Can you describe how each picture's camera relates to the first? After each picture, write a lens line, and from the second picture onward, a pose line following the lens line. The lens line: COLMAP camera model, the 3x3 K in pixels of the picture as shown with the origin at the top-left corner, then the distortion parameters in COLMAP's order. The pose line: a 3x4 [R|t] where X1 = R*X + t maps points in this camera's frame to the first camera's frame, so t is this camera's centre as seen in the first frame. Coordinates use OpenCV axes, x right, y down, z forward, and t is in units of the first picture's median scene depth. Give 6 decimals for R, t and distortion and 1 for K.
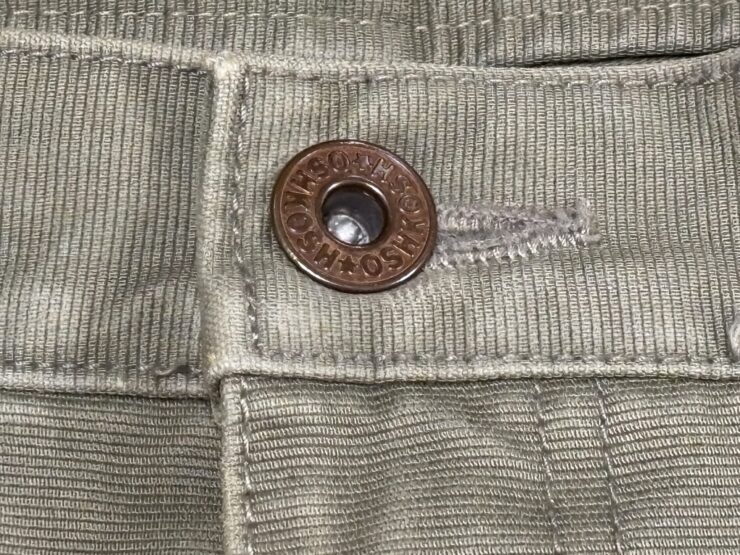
lens RADIAL K [[3979.9, 0, 369.6], [0, 3979.9, 277.4], [0, 0, 1]] dist [0.859860, 0.000000]
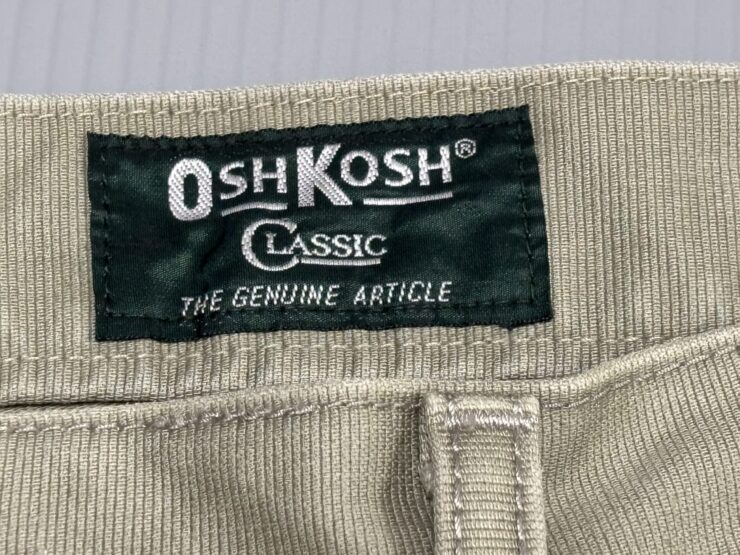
lens RADIAL K [[2865.6, 0, 370.0], [0, 2865.6, 277.5], [0, 0, 1]] dist [-0.078170, 0.000000]
pose [[0.988952, 0.041620, 0.142276, 0.026168], [-0.028266, 0.995112, -0.094620, -0.017806], [-0.145518, 0.089553, 0.985294, 0.233506]]
